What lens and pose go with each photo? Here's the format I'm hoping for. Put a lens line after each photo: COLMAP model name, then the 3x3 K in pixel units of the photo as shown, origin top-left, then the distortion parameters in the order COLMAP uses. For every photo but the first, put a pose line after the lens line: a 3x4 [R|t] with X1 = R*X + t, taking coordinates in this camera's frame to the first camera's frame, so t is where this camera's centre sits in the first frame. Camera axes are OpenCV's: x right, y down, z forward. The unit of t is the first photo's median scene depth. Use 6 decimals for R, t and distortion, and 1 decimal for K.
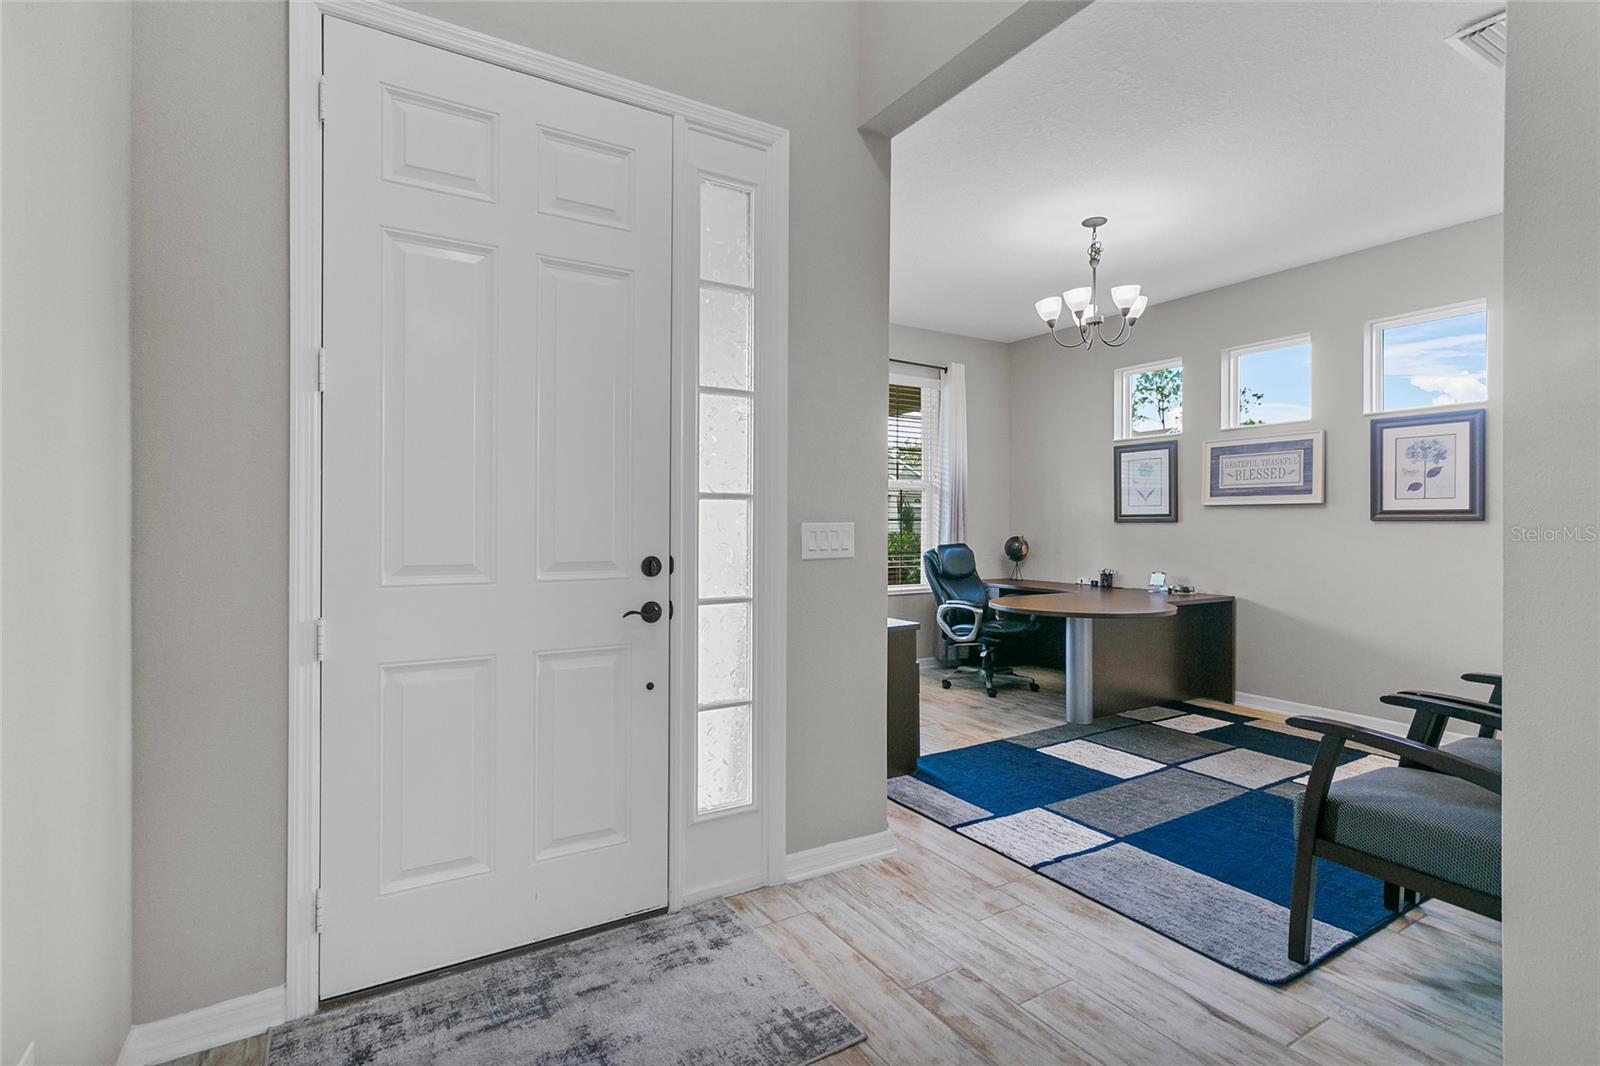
lens RADIAL K [[769.8, 0, 796.4], [0, 769.8, 528.5], [0, 0, 1]] dist [0.001834, 0.000224]
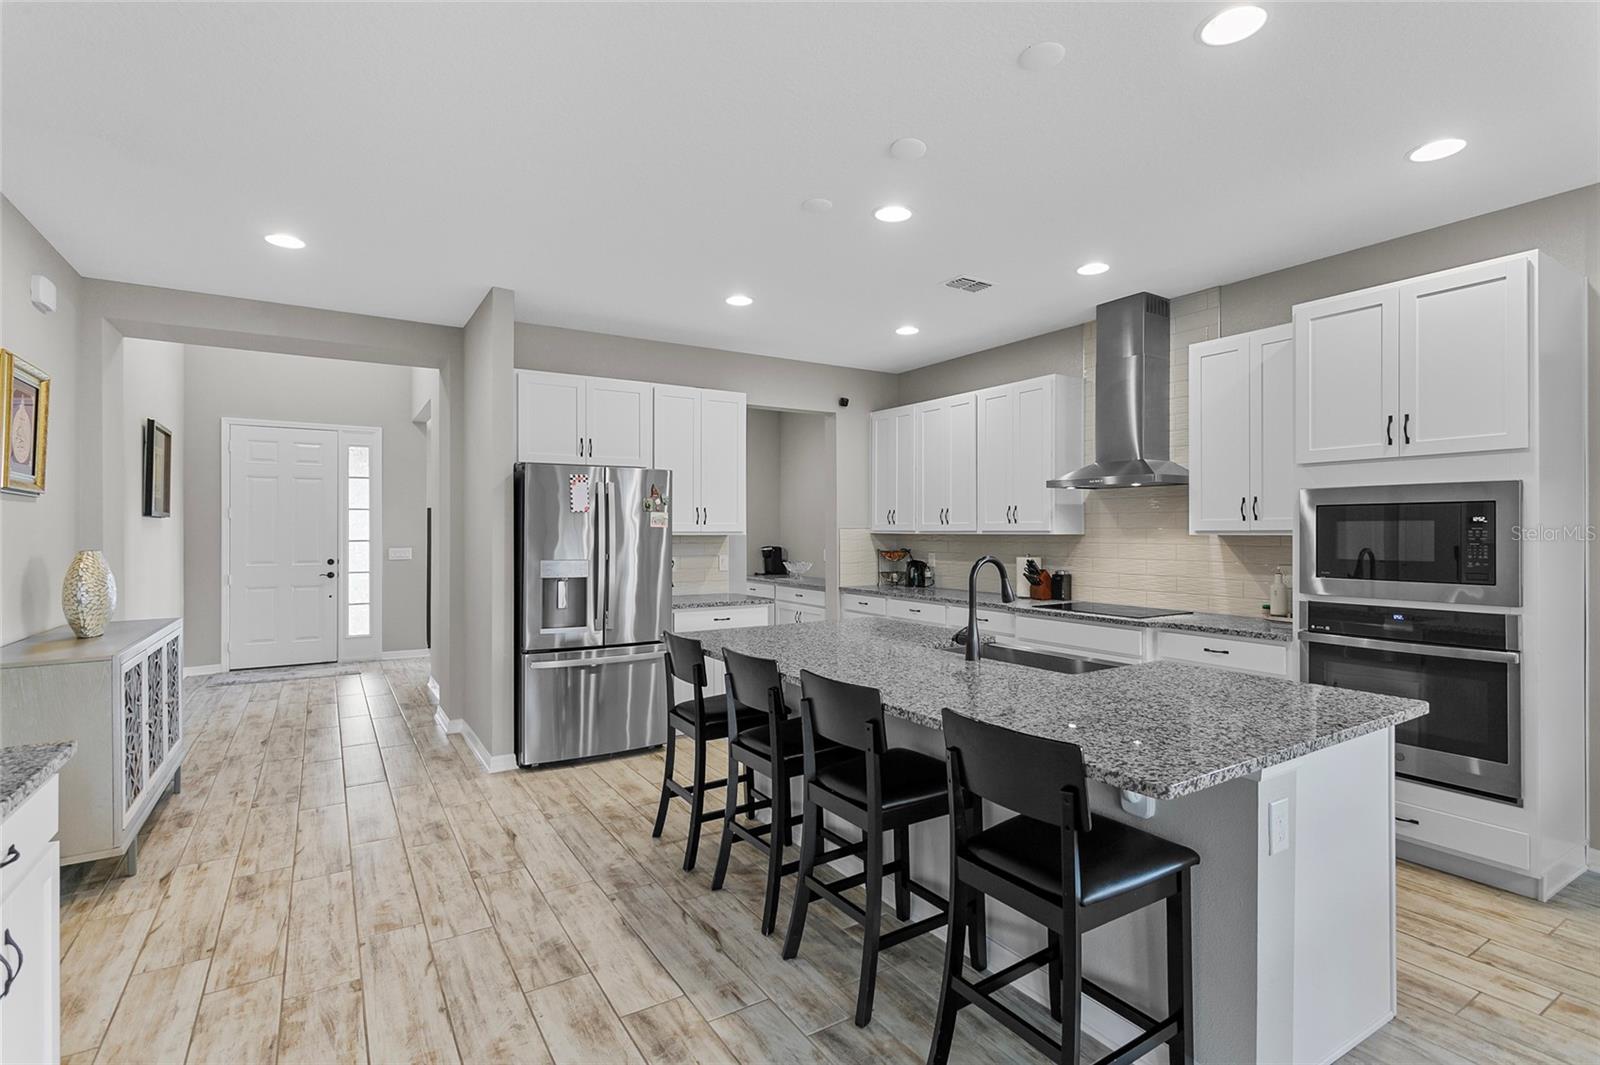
lens RADIAL K [[769.8, 0, 803.1], [0, 769.8, 533.0], [0, 0, 1]] dist [0.001834, 0.000224]
pose [[0.999934, -0.000461, 0.011477, 1.833267], [0.000456, 1.000000, 0.000462, -0.077933], [-0.011477, -0.000457, 0.999934, -2.405143]]
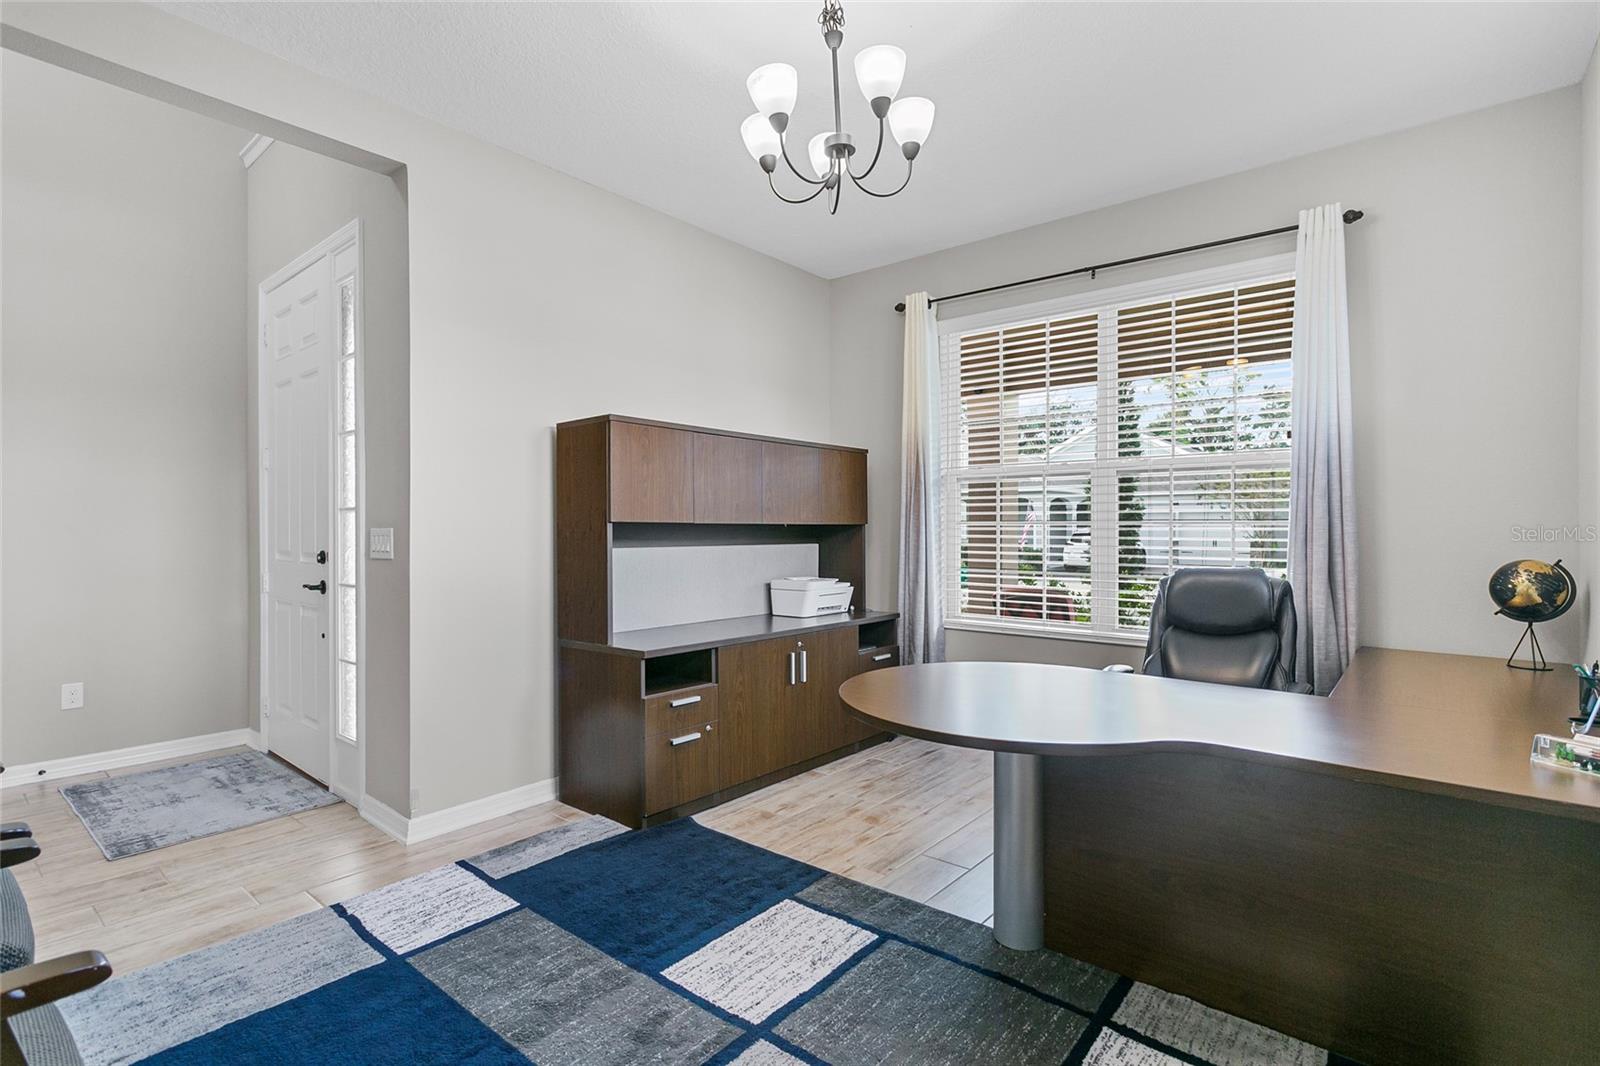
lens RADIAL K [[769.8, 0, 801.3], [0, 769.8, 529.9], [0, 0, 1]] dist [0.001834, 0.000224]
pose [[0.314092, 0.006782, -0.949368, 1.501510], [-0.002286, 0.999977, 0.006388, -0.015876], [0.949390, 0.000164, 0.314101, 1.374170]]
